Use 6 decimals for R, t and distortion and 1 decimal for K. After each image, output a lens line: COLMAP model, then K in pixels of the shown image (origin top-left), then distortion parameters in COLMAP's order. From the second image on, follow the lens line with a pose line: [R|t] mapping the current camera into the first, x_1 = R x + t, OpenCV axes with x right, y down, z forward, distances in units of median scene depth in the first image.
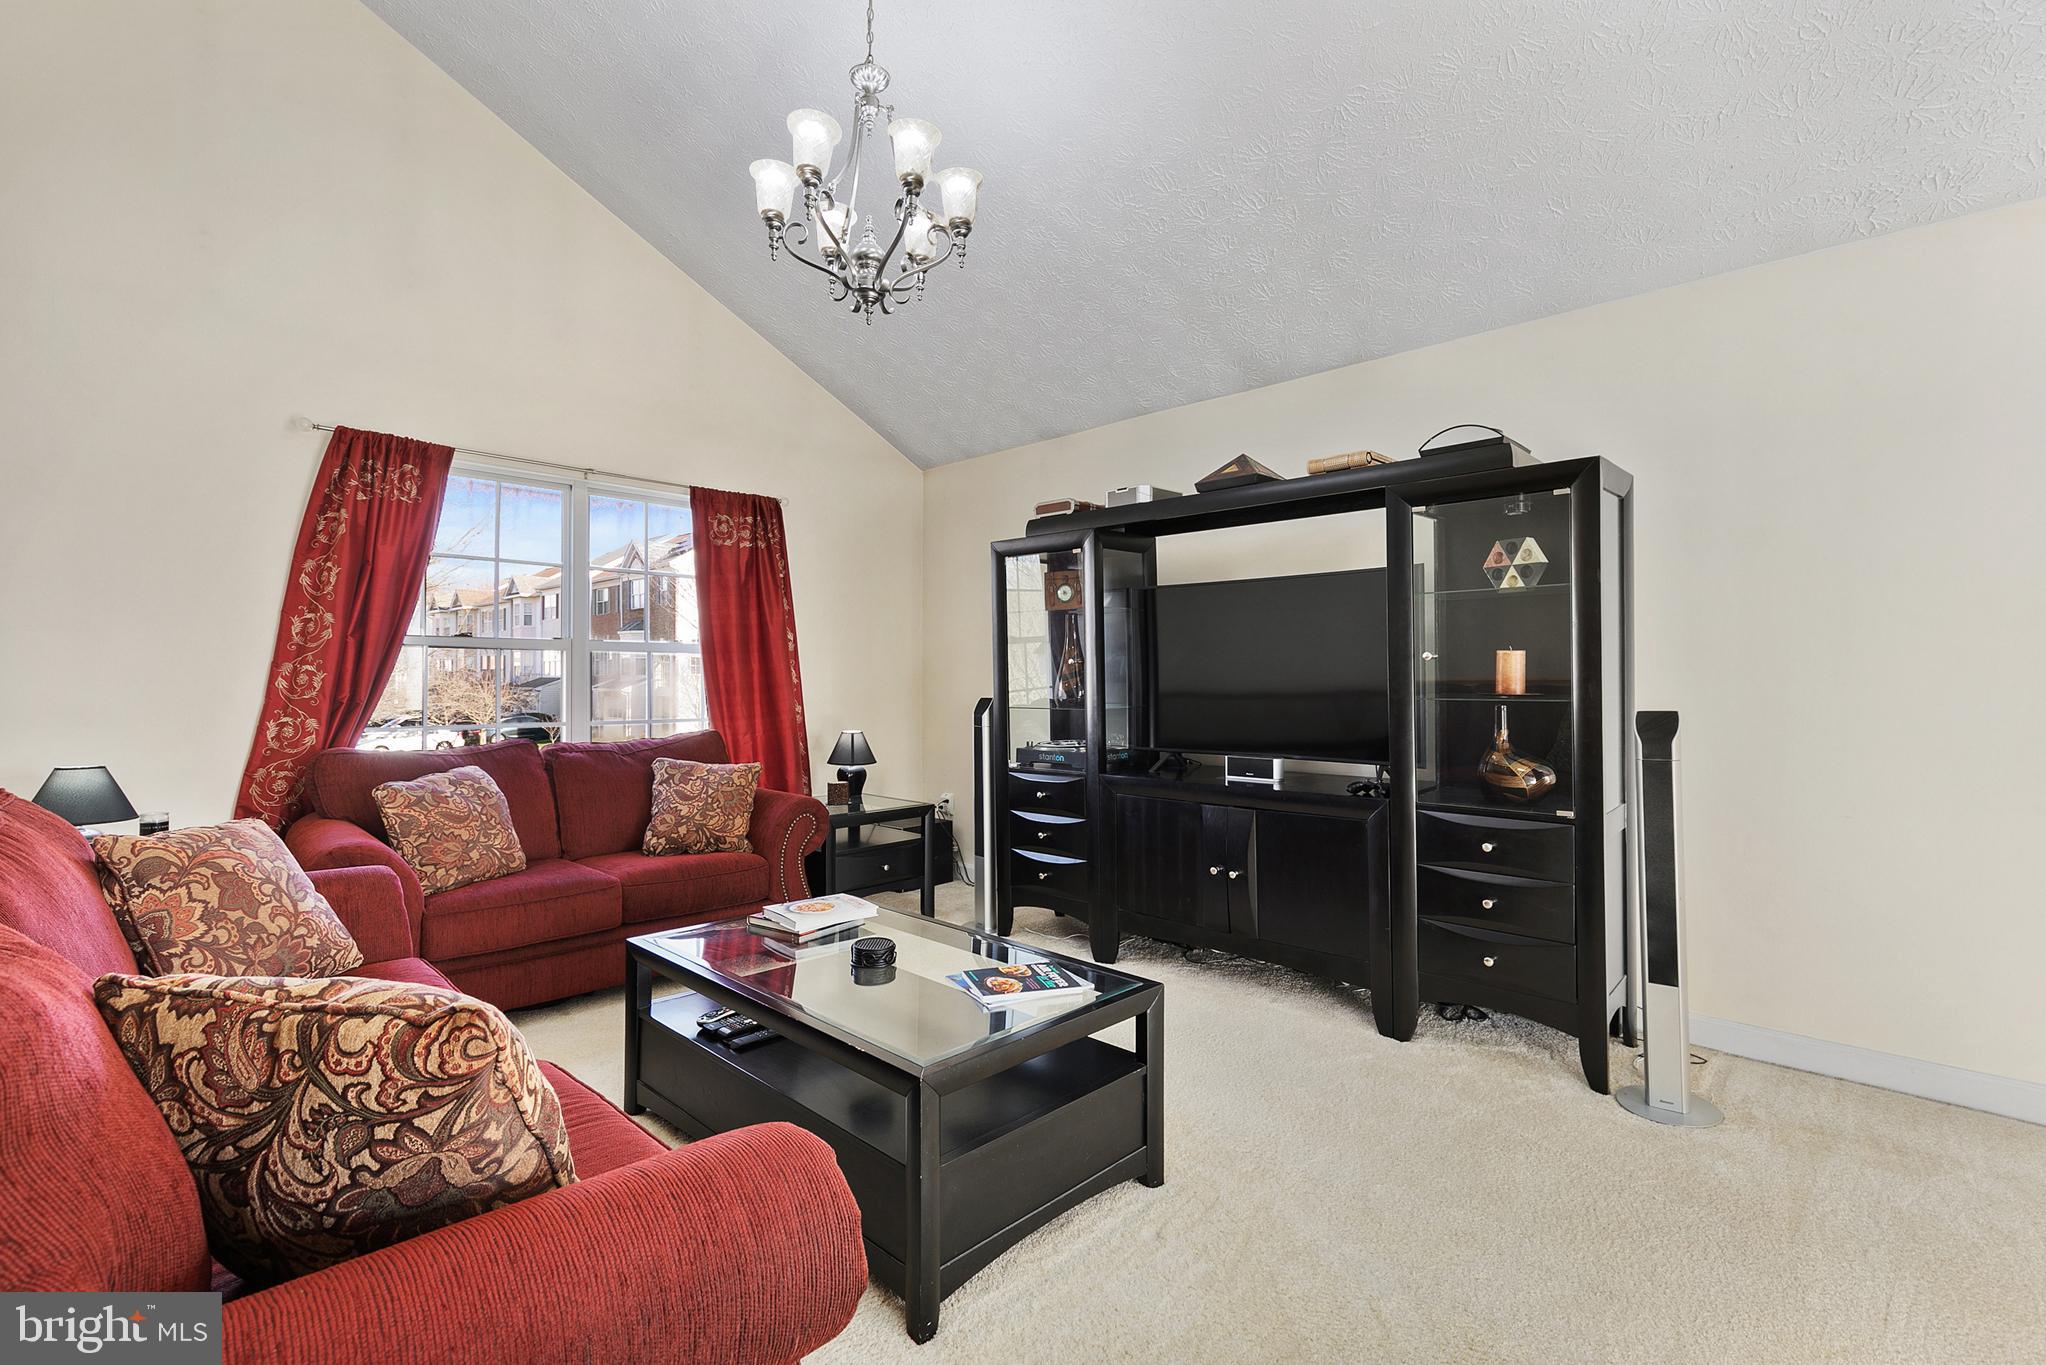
lens RADIAL K [[913.6, 0, 1029.3], [0, 913.6, 680.7], [0, 0, 1]] dist [0.001362, 0.000117]
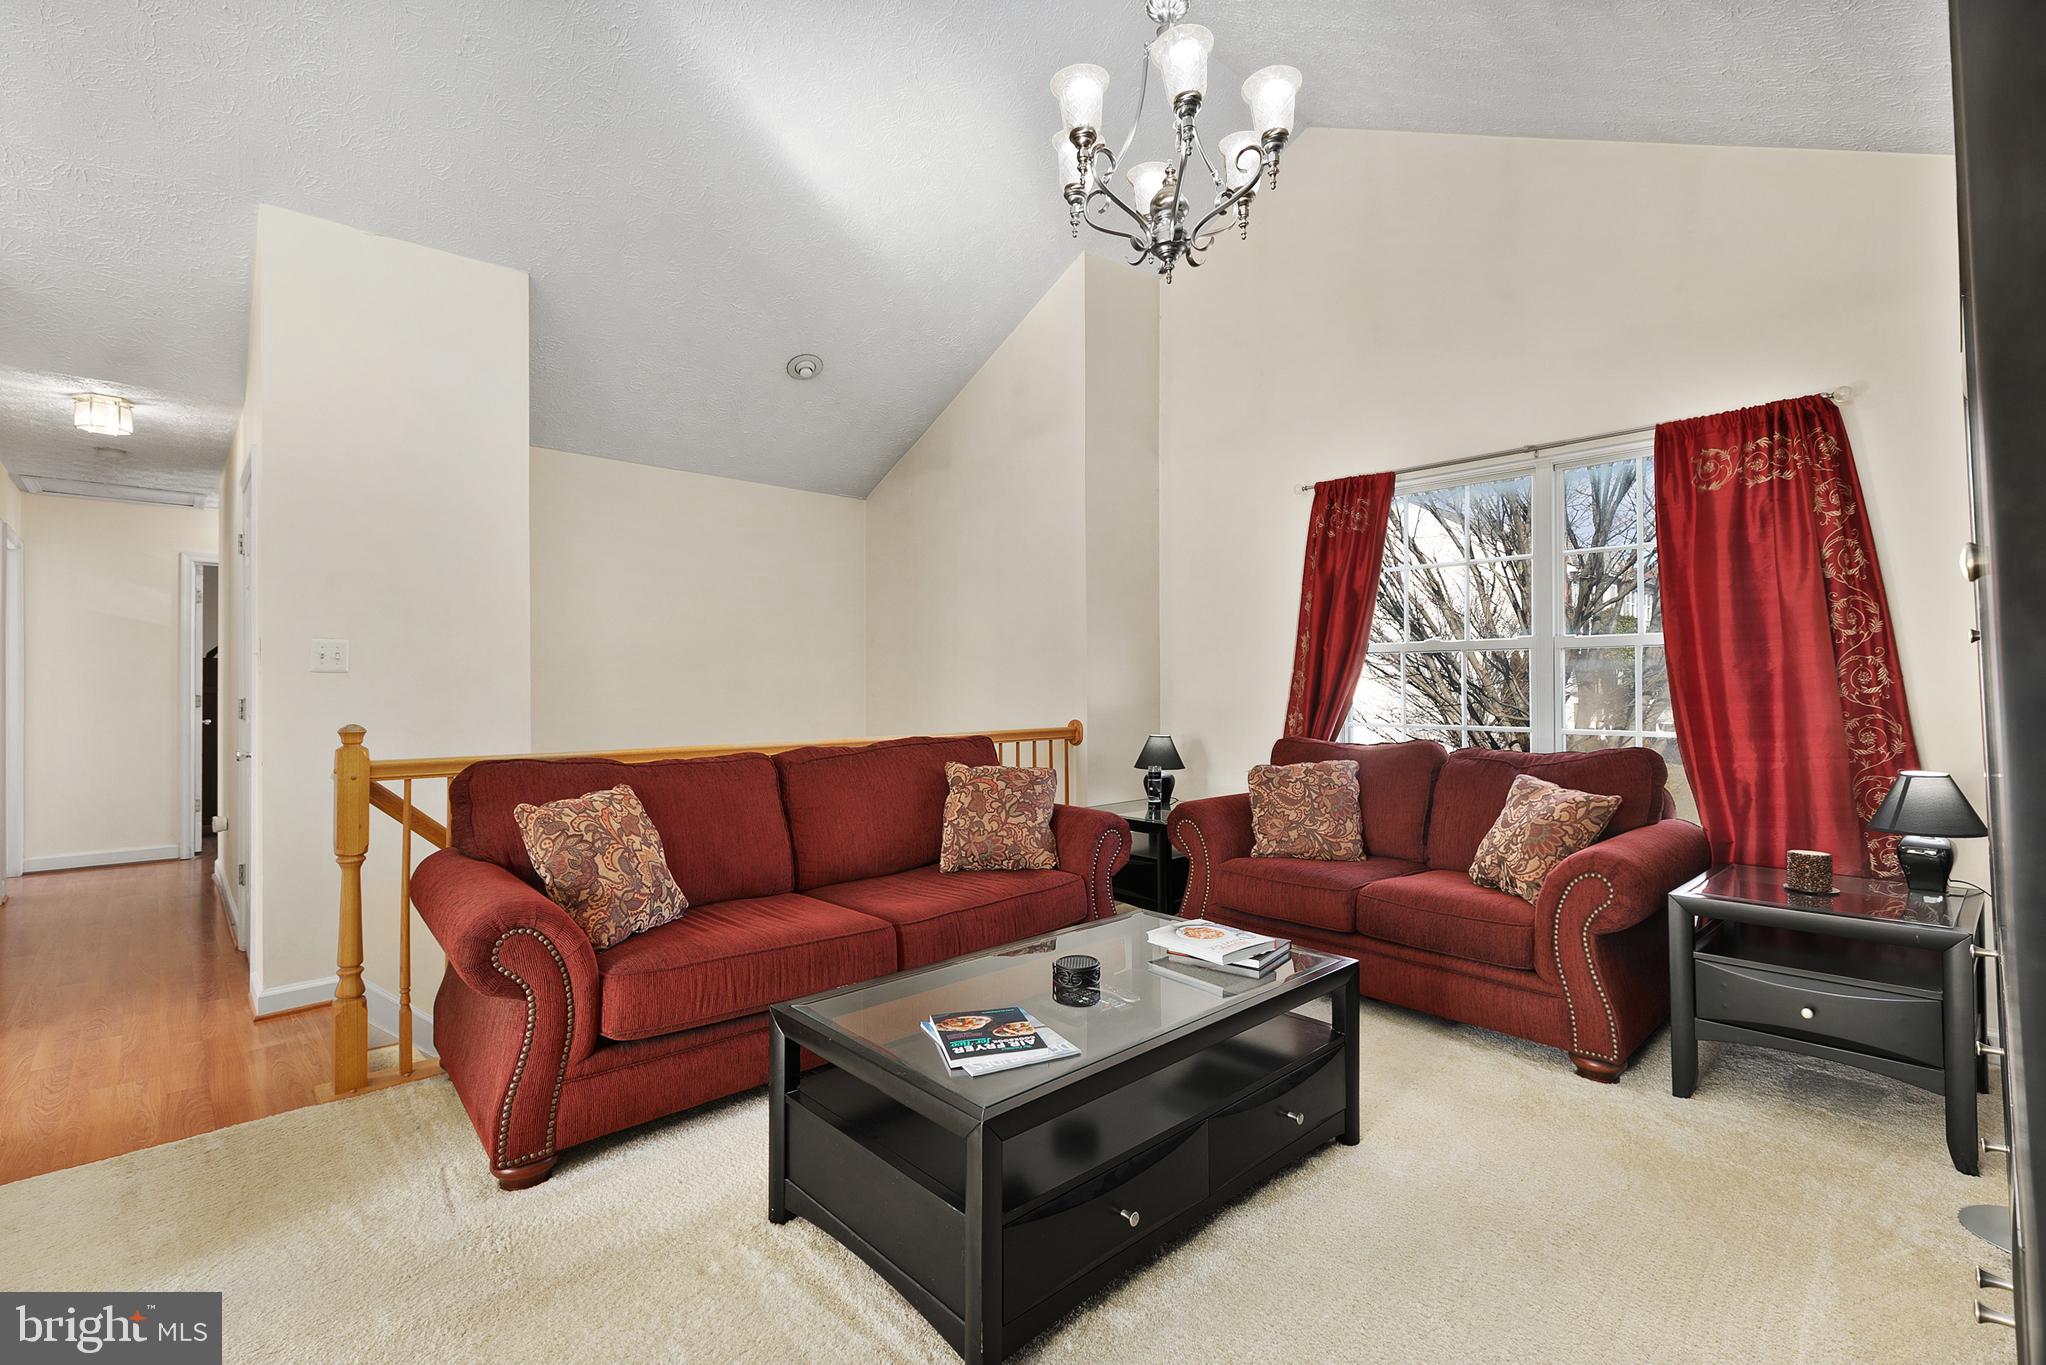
lens RADIAL K [[913.2, 0, 1065.0], [0, 913.2, 681.5], [0, 0, 1]] dist [-0.002656, -0.000229]
pose [[-0.007107, -0.015869, -0.999849, 0.534901], [-0.000266, 0.999874, -0.015868, 0.016759], [0.999975, 0.000153, -0.007110, 0.707944]]
